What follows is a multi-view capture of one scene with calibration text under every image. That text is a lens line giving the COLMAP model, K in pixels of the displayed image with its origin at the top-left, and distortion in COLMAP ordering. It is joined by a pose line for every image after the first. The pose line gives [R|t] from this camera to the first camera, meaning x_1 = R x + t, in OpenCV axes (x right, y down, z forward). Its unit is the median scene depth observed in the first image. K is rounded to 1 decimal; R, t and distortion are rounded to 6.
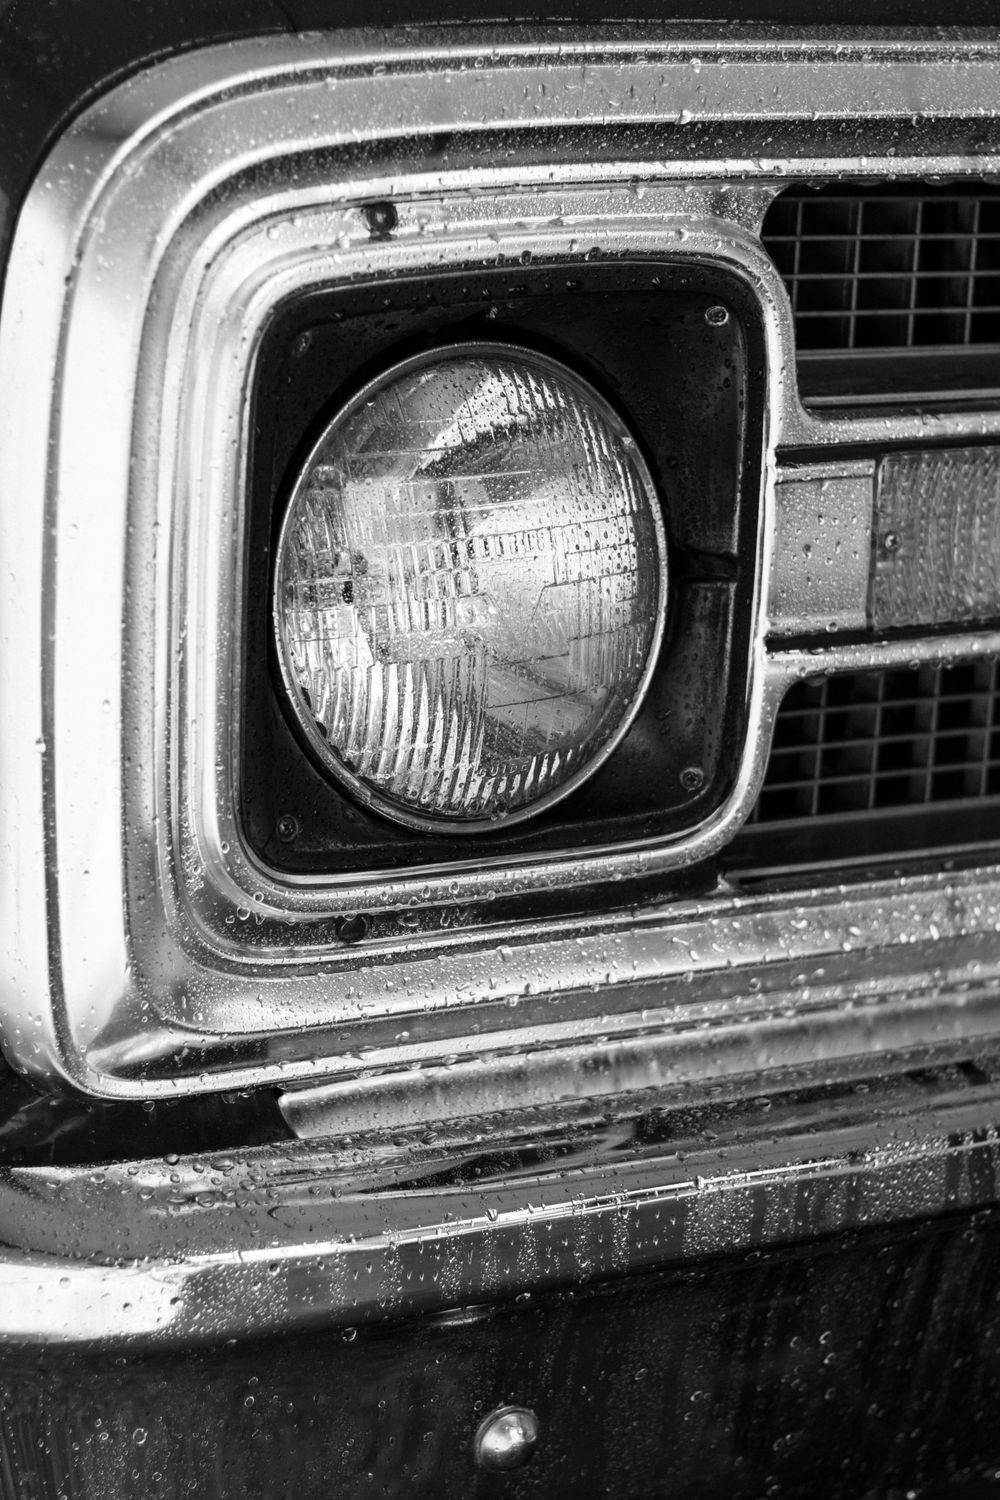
lens RADIAL K [[3488.7, 0, 500.0], [0, 3488.7, 750.0], [0, 0, 1]] dist [-0.026312, 0.154994]
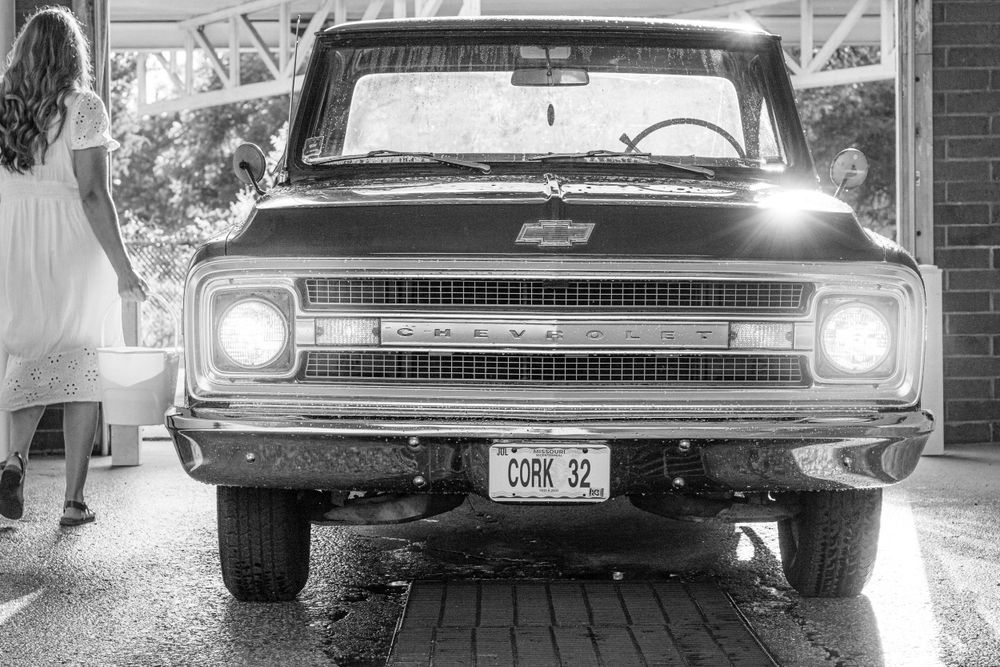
lens RADIAL K [[2374.5, 0, 500.0], [0, 2374.5, 333.5], [0, 0, 1]] dist [0.010323, 0.491484]
pose [[0.779314, 0.049584, -0.624669, 3.266896], [-0.109664, 0.992272, -0.058050, 0.171402], [0.616963, 0.113743, 0.778729, -2.341792]]
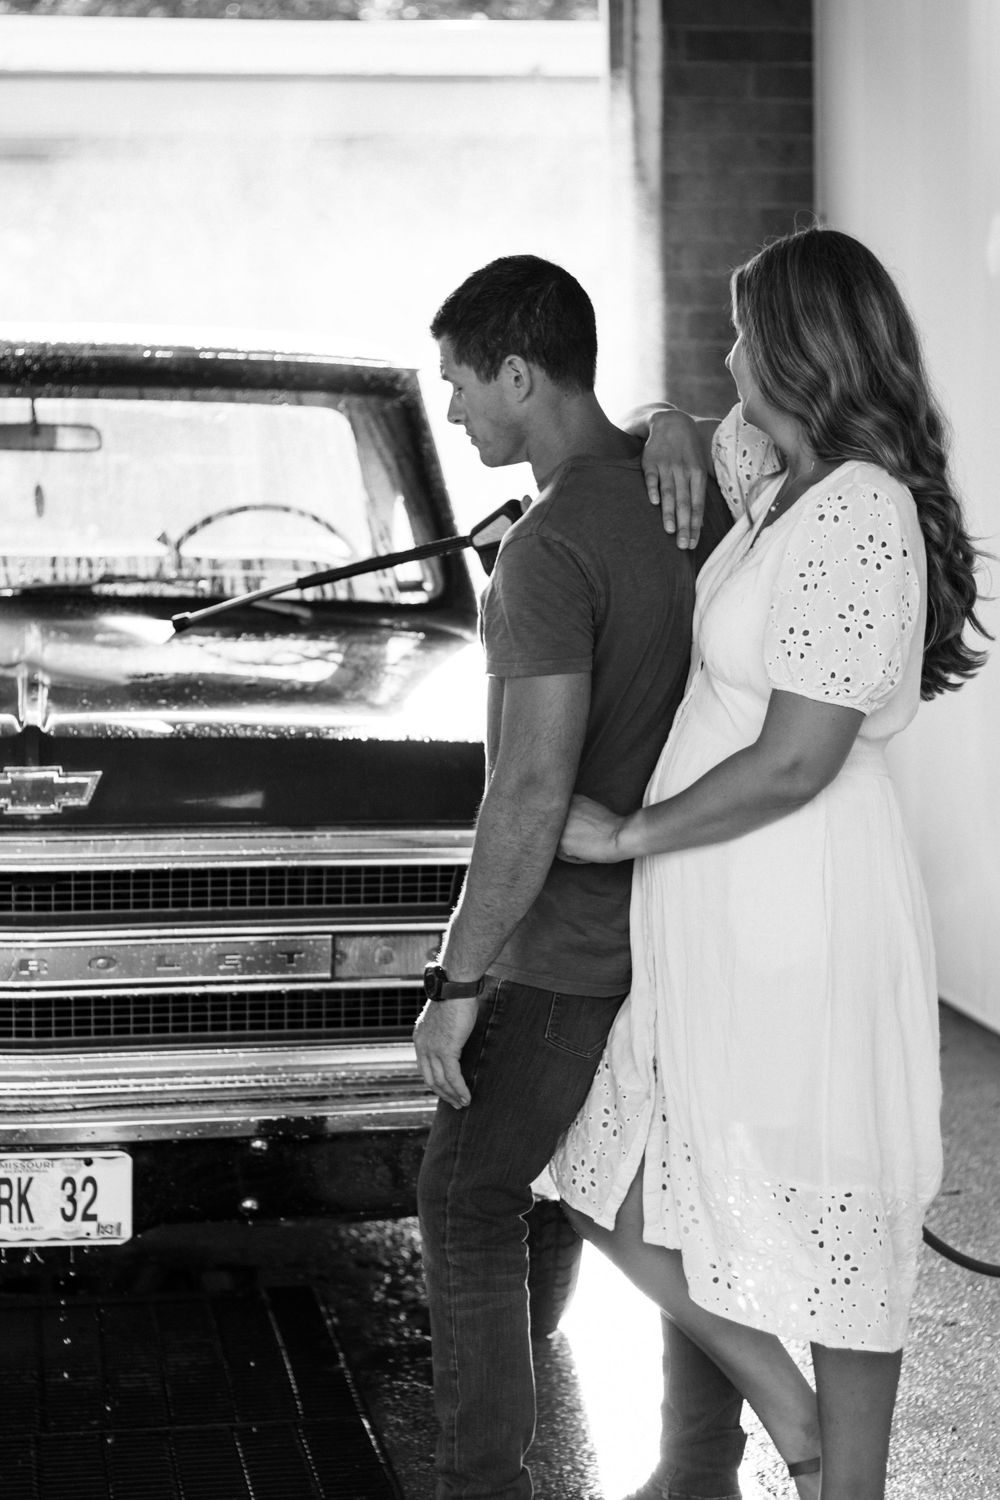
lens RADIAL K [[3561.8, 0, 500.0], [0, 3561.8, 750.0], [0, 0, 1]] dist [0.010323, 0.491484]
pose [[0.856462, 0.071265, -0.511268, 2.961876], [-0.095692, 0.995177, -0.021584, -0.305636], [0.507264, 0.067410, 0.859150, -1.894139]]
